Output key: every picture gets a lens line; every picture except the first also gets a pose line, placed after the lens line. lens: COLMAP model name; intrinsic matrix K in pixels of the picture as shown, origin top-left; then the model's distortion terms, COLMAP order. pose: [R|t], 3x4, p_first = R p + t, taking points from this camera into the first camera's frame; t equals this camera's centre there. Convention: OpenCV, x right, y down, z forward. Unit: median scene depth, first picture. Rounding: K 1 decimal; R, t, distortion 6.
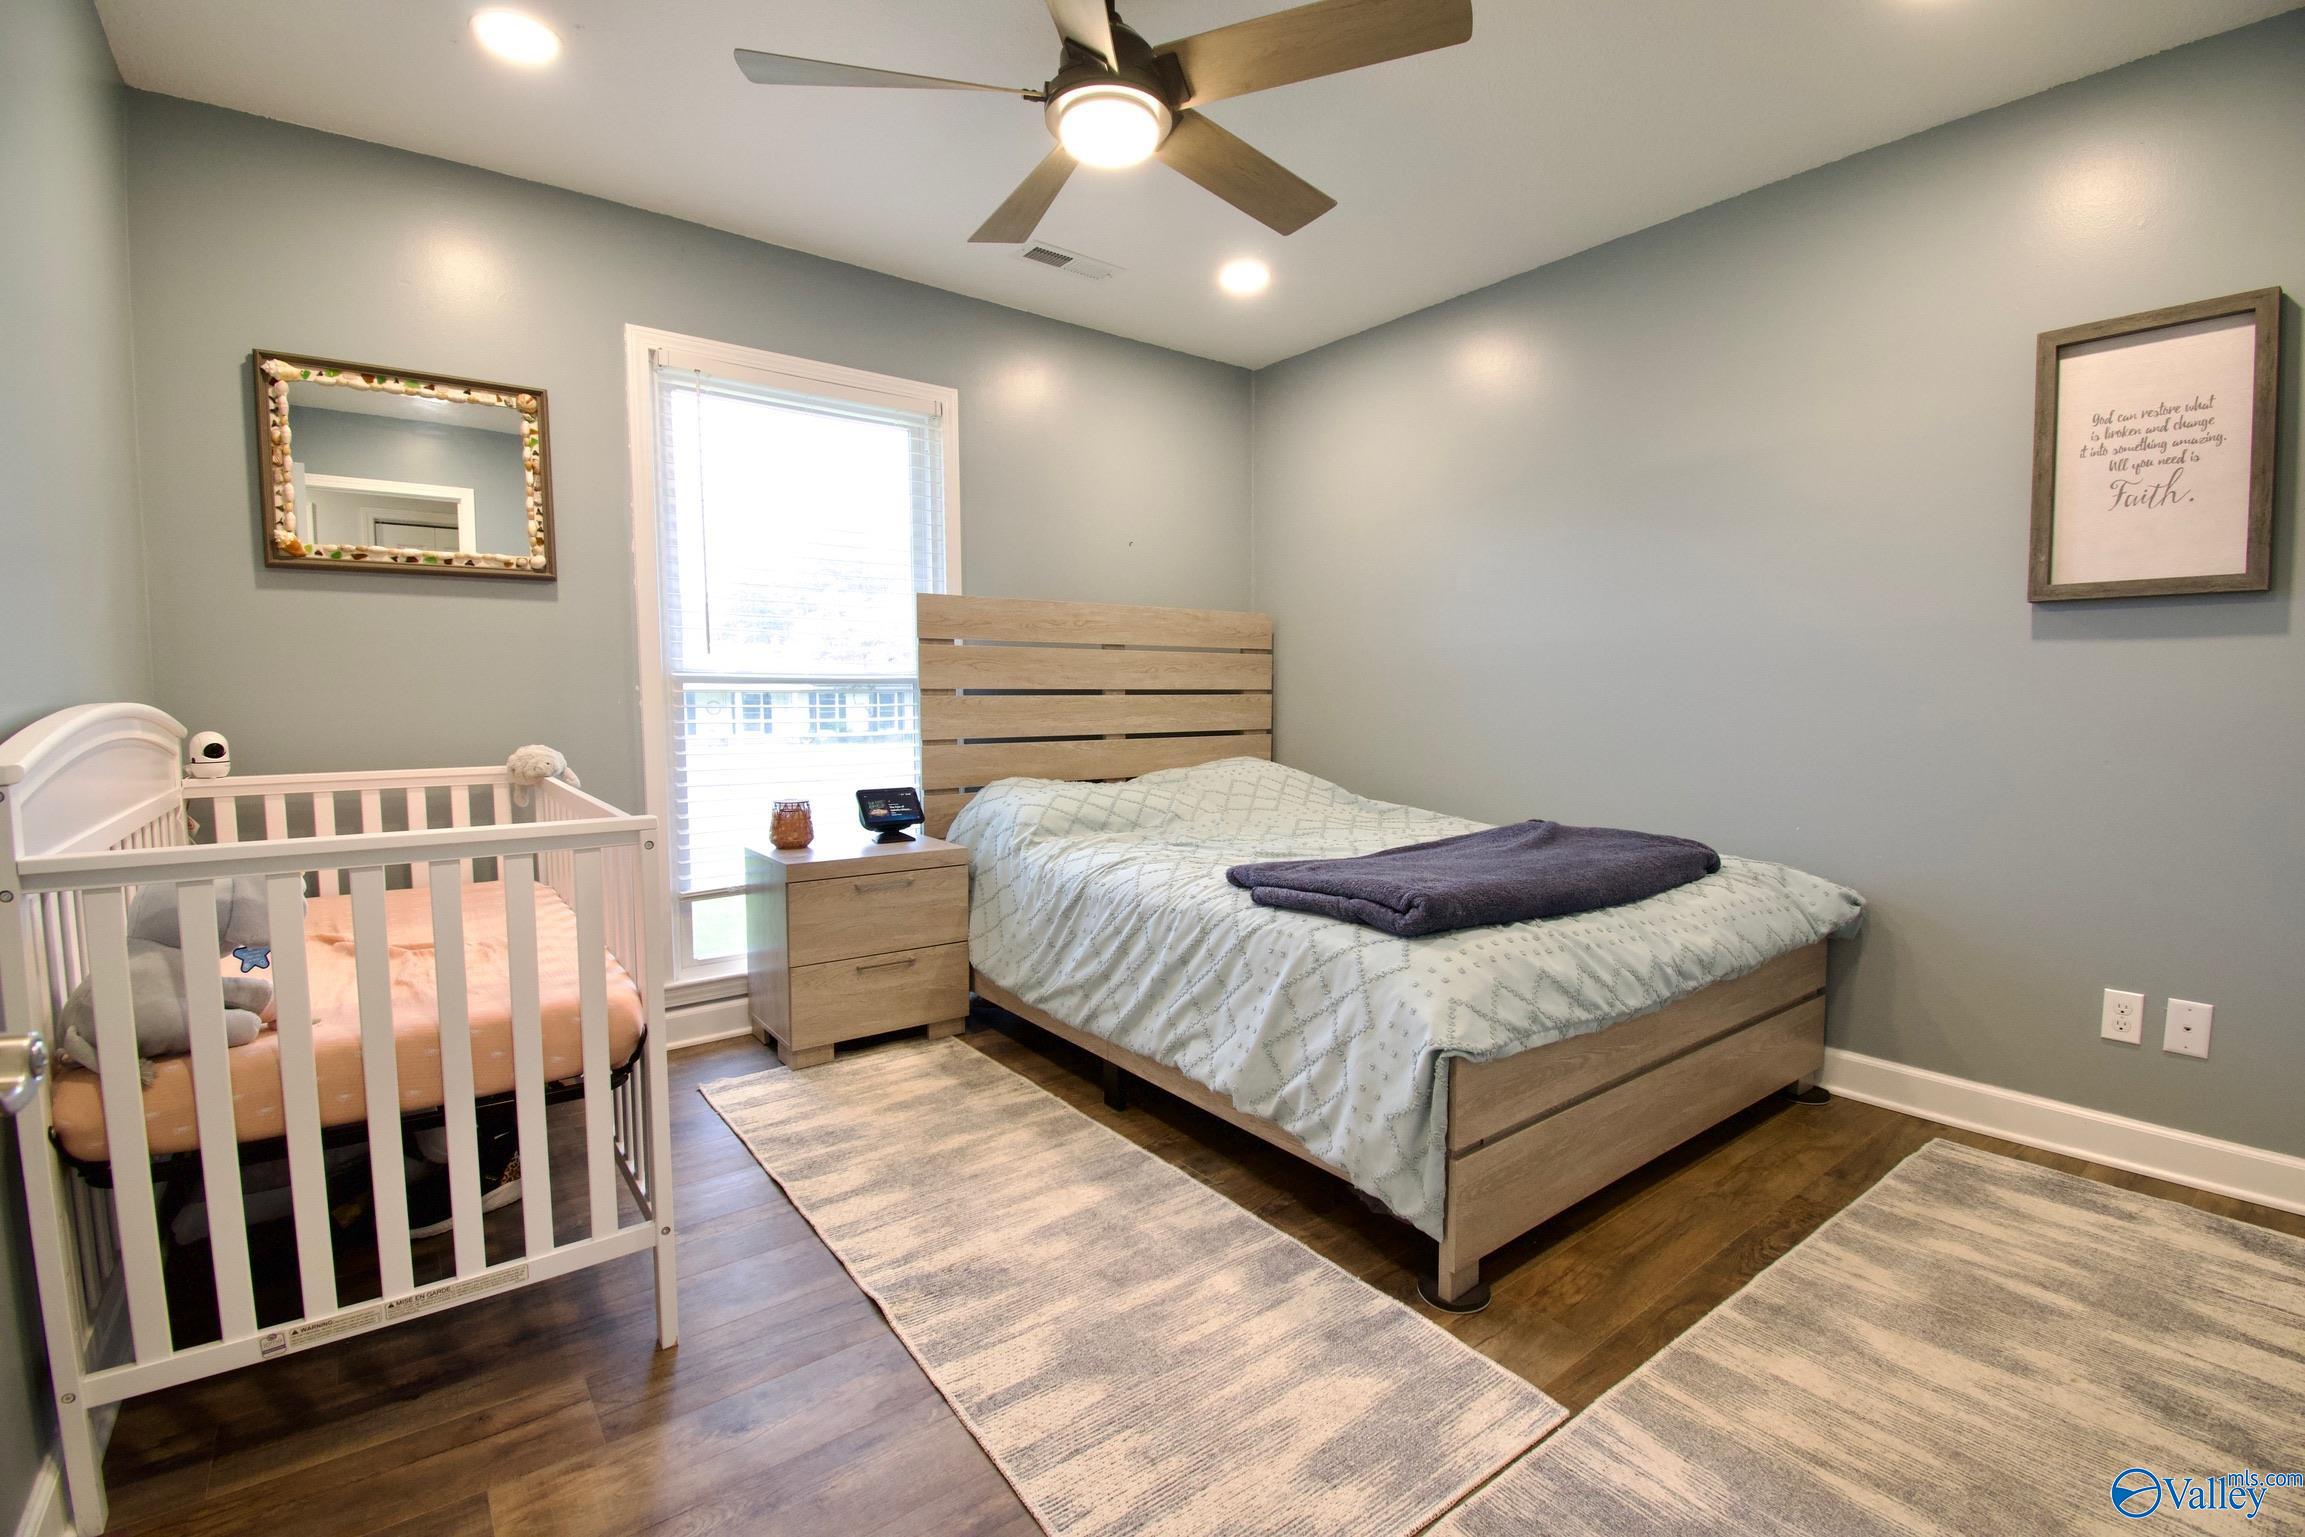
lens RADIAL K [[1012.4, 0, 1161.2], [0, 1012.4, 770.2], [0, 0, 1]] dist [0.019490, -0.025594]
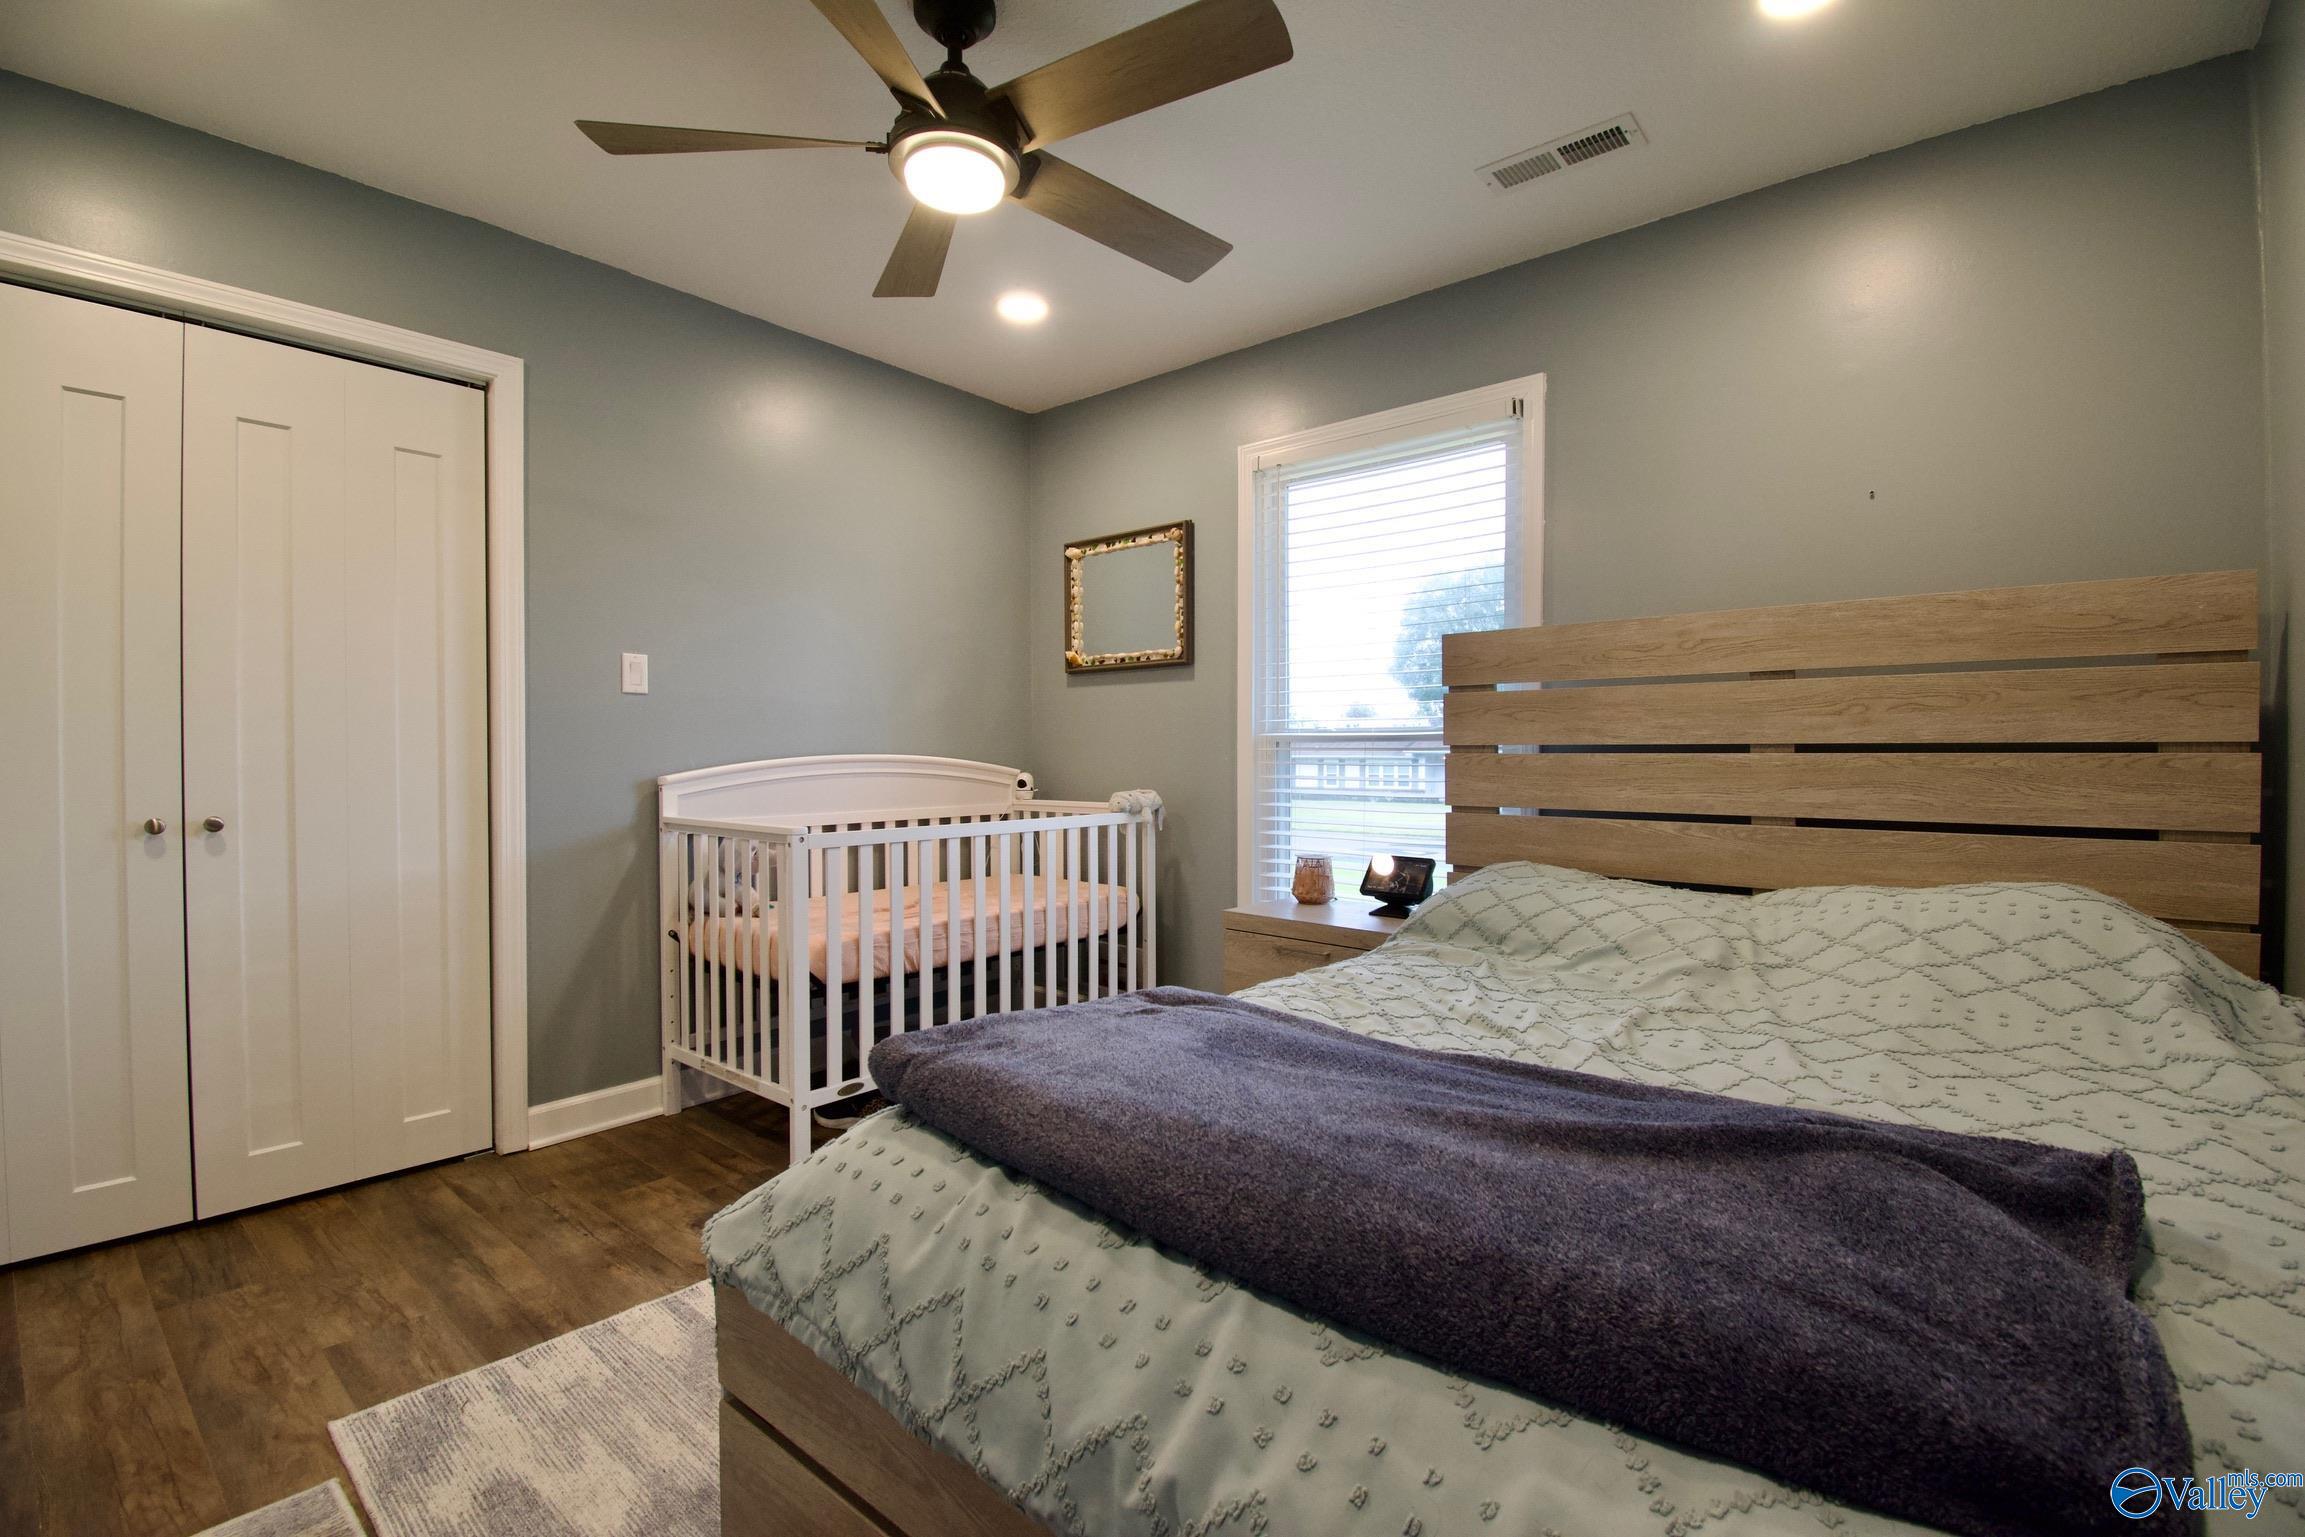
lens RADIAL K [[1012.4, 0, 1161.2], [0, 1012.4, 770.2], [0, 0, 1]] dist [0.019490, -0.025594]
pose [[0.208183, 0.013201, -0.978001, 0.546365], [-0.079212, 0.996852, -0.003406, -0.037785], [0.974877, 0.078178, 0.208573, 0.590307]]
